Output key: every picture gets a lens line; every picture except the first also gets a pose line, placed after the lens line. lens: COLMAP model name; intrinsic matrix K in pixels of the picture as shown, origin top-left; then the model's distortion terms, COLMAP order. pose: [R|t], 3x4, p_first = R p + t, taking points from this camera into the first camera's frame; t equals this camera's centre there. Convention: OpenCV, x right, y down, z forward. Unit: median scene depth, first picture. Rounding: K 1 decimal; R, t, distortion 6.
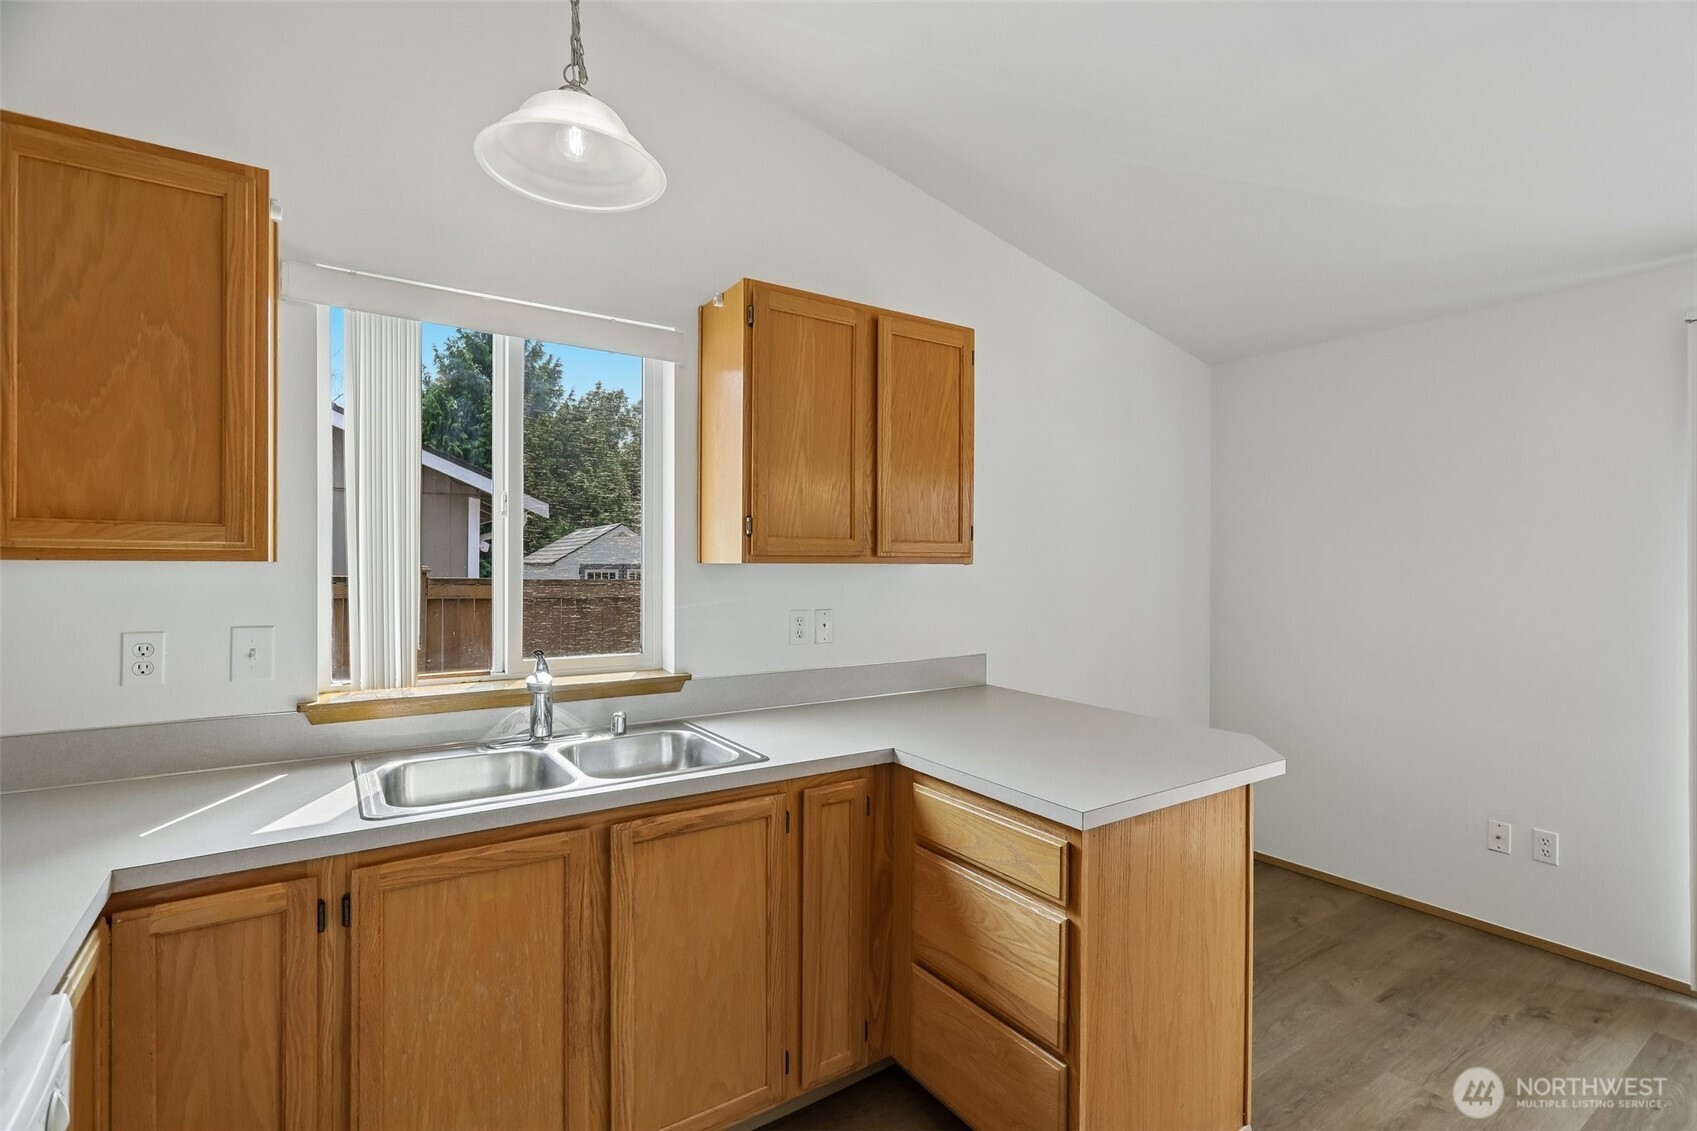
lens RADIAL K [[800.2, 0, 846.6], [0, 800.2, 569.8], [0, 0, 1]] dist [-0.005790, 0.004963]
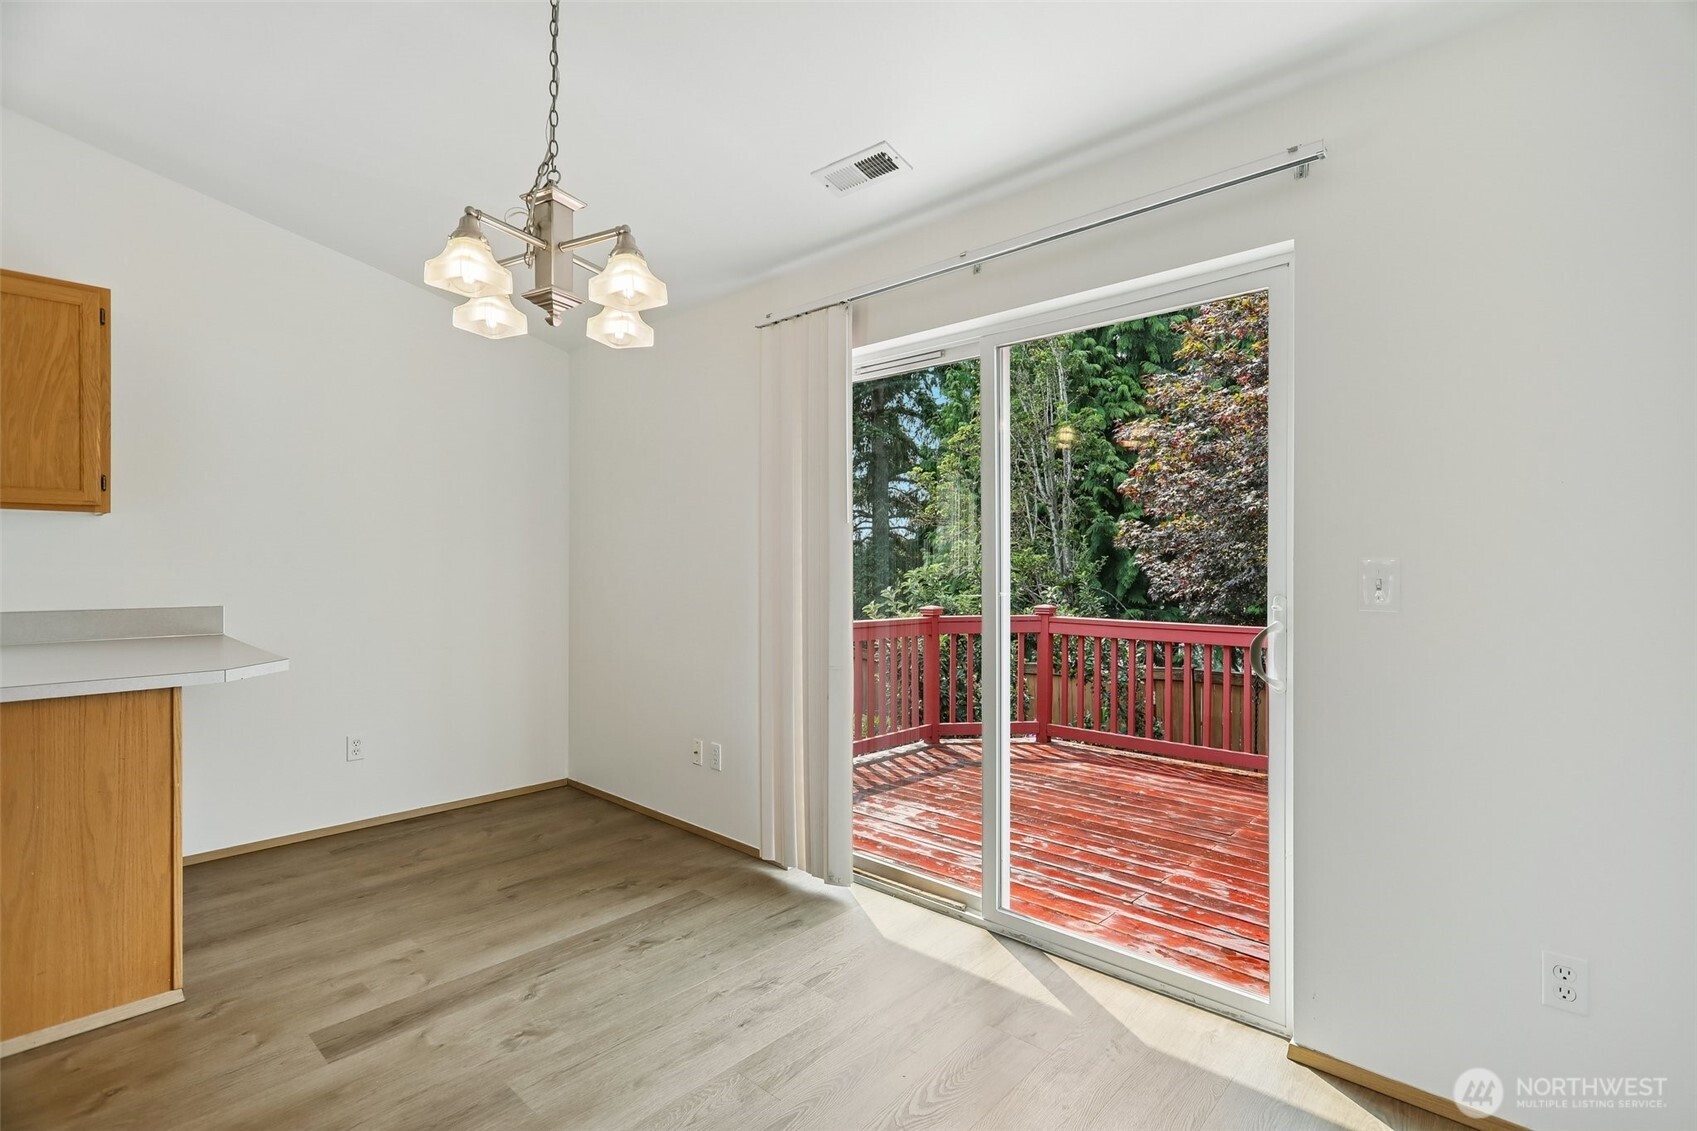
lens RADIAL K [[800.2, 0, 851.6], [0, 800.2, 556.6], [0, 0, 1]] dist [-0.005790, 0.004963]
pose [[0.968899, 0.007787, 0.247334, 0.867700], [-0.005000, 0.999917, -0.011894, 0.060979], [-0.247407, 0.010287, 0.968857, -0.270450]]
